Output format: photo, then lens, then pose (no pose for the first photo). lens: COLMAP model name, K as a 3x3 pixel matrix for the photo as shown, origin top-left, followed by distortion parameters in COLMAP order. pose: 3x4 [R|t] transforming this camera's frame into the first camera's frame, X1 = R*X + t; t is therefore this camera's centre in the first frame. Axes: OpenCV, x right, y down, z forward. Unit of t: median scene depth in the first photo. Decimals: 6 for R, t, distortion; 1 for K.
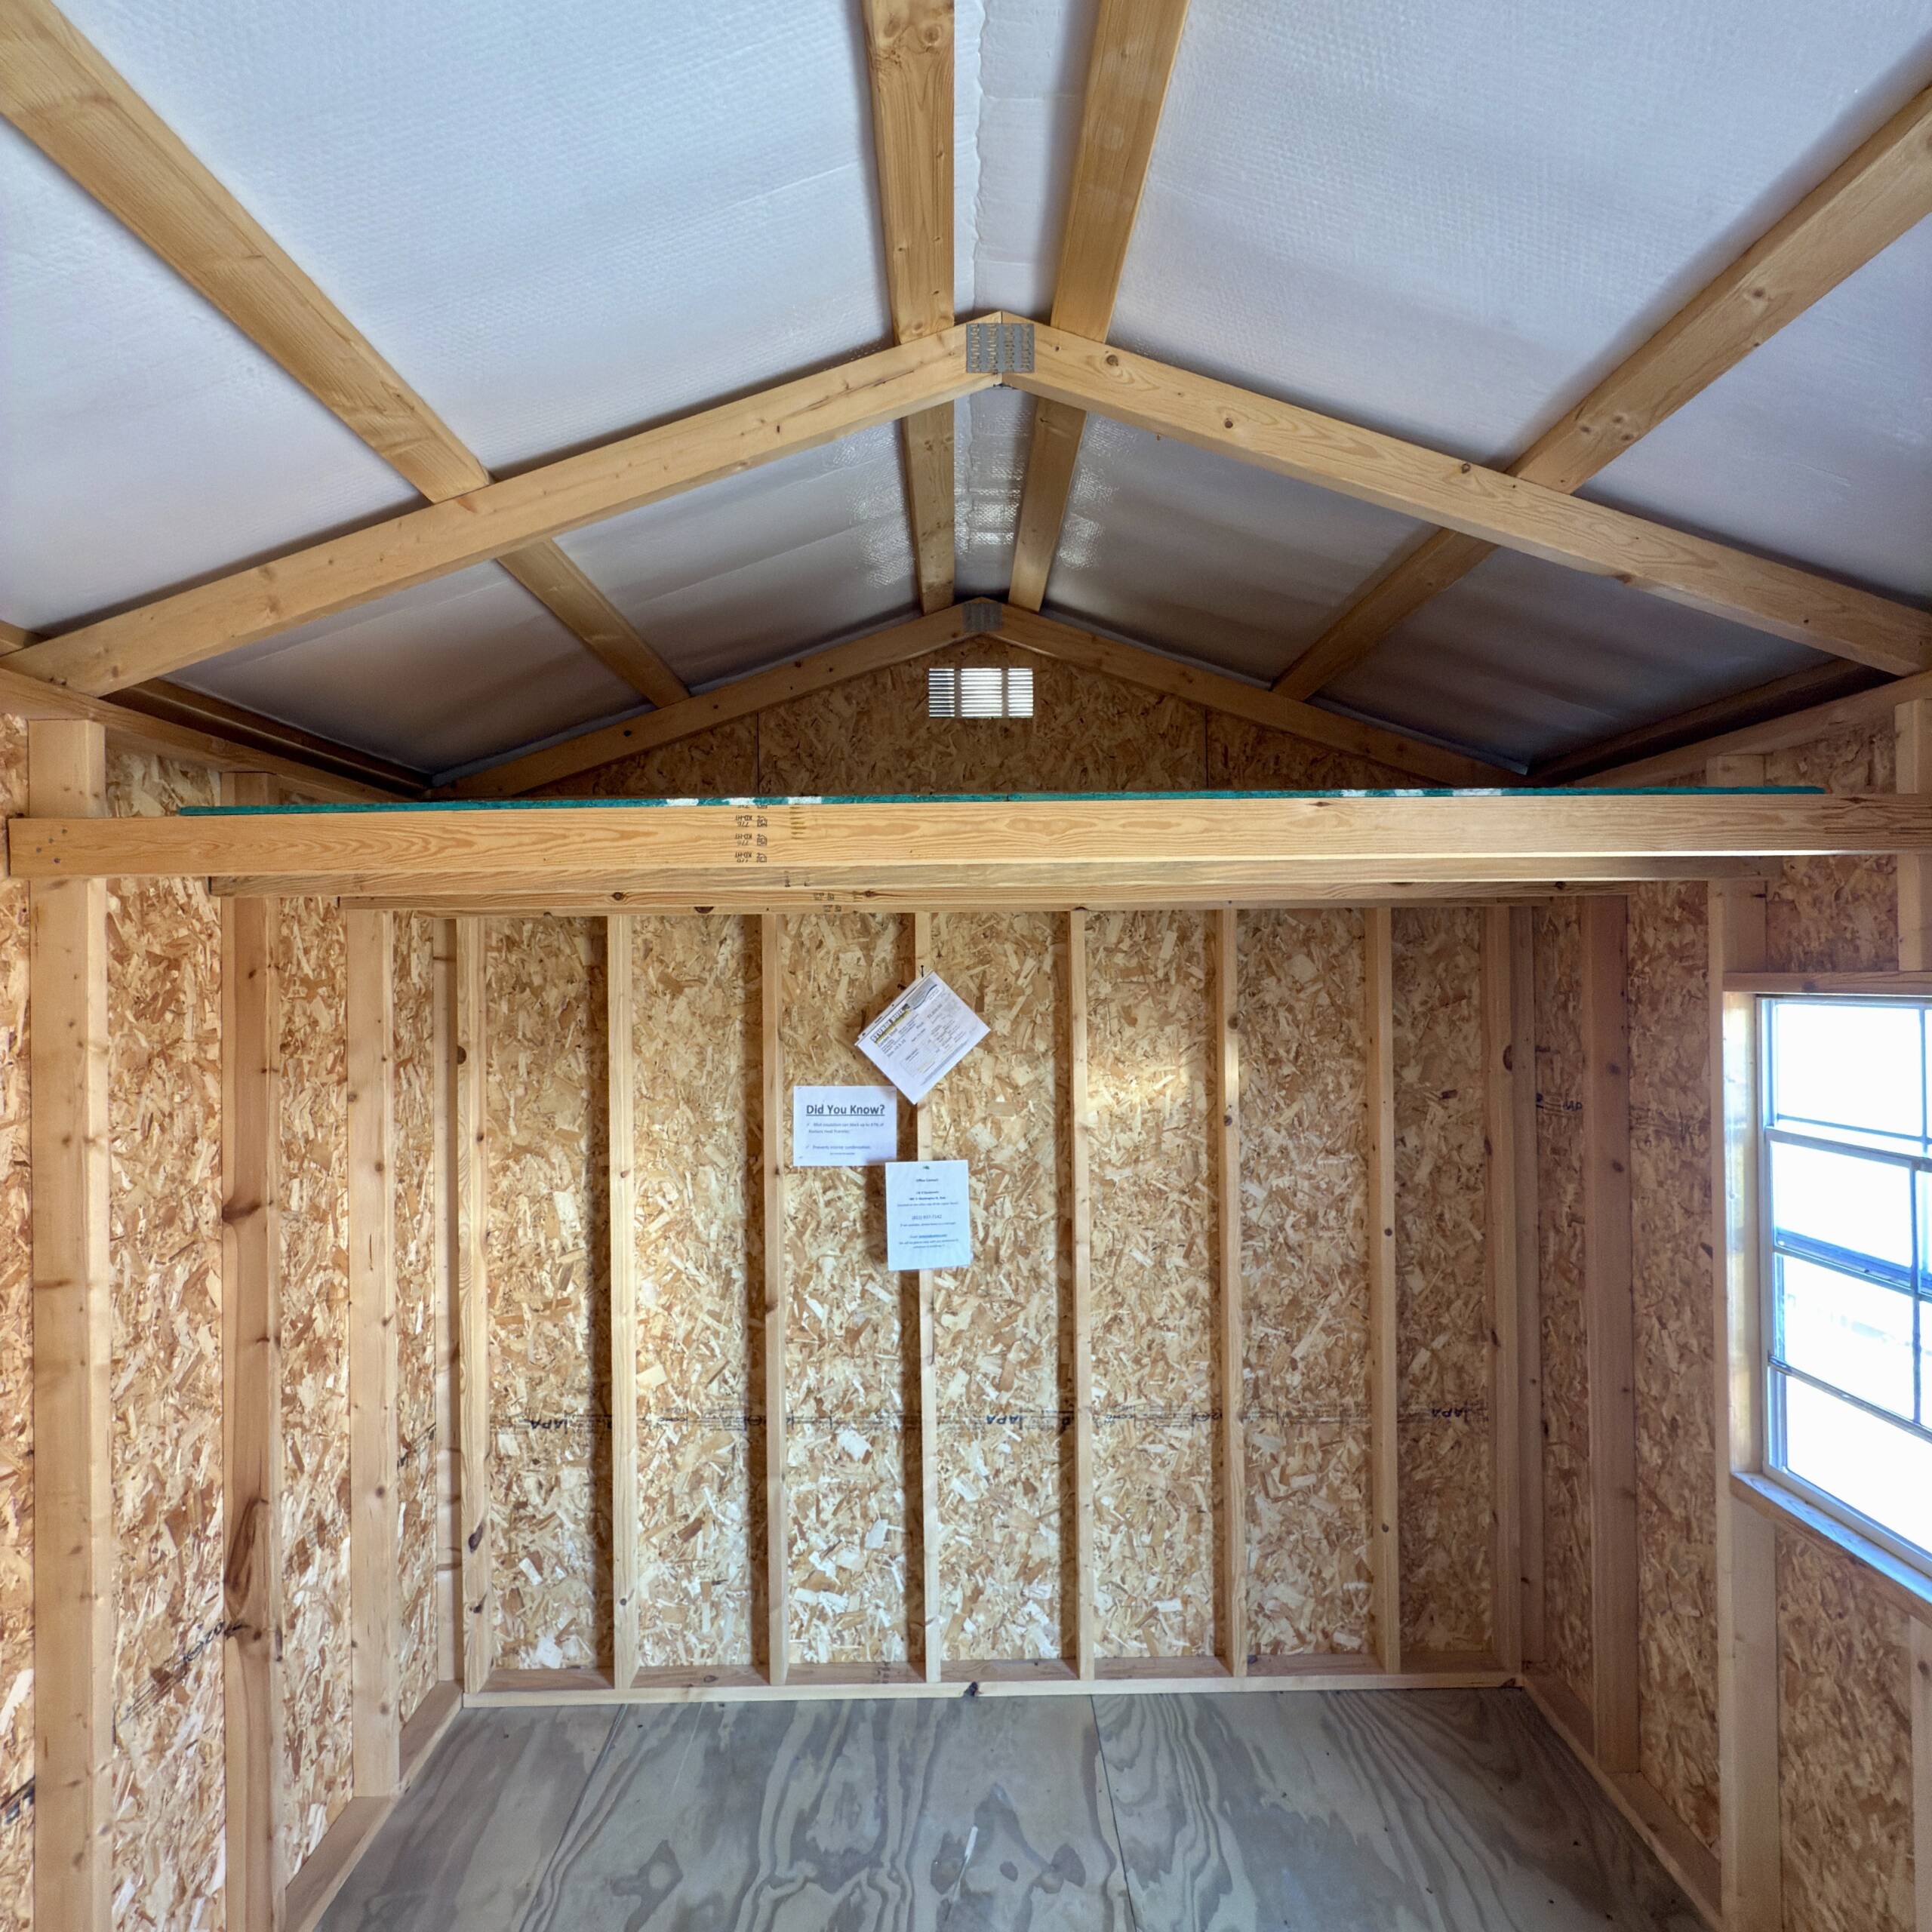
lens RADIAL K [[1030.2, 0, 966.0], [0, 1030.2, 966.0], [0, 0, 1]] dist [-0.000648, 0.001203]
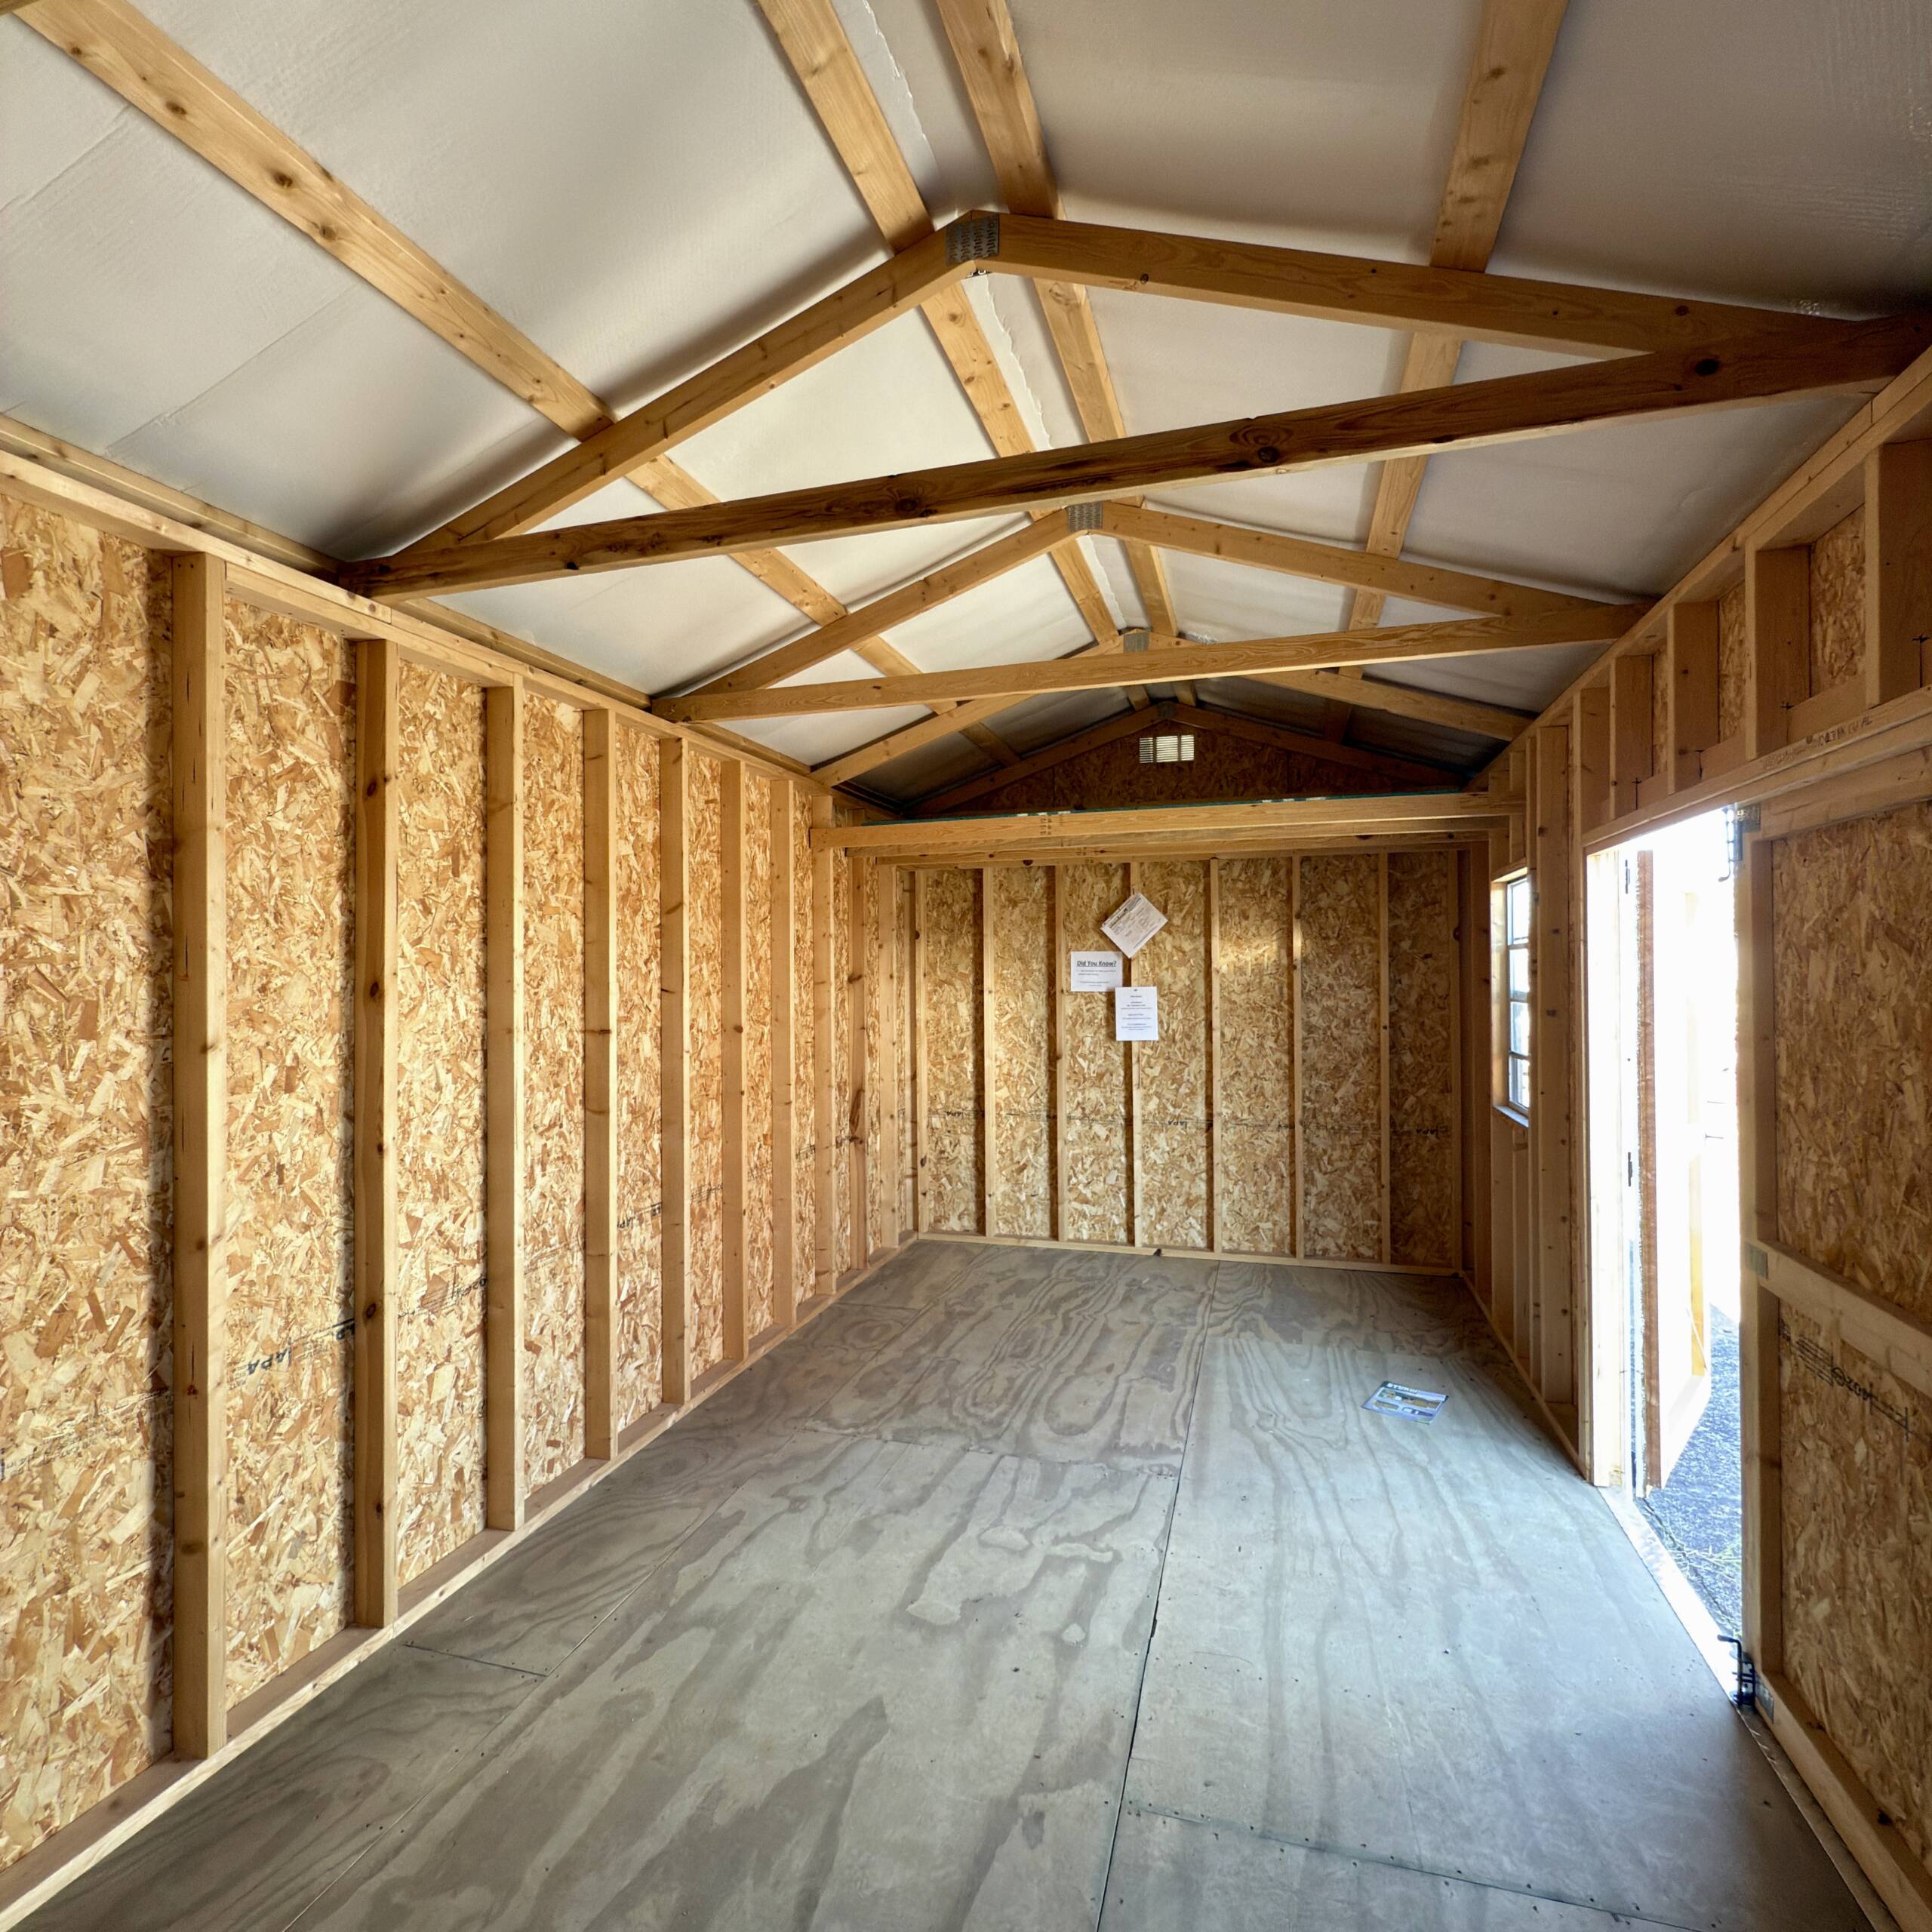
lens RADIAL K [[1030.2, 0, 966.0], [0, 1030.2, 966.0], [0, 0, 1]] dist [-0.000648, 0.001203]
pose [[0.953615, 0.002698, -0.301017, 0.241824], [-0.001175, 0.999986, 0.005241, 0.134739], [0.301027, -0.004644, 0.953604, -0.975505]]
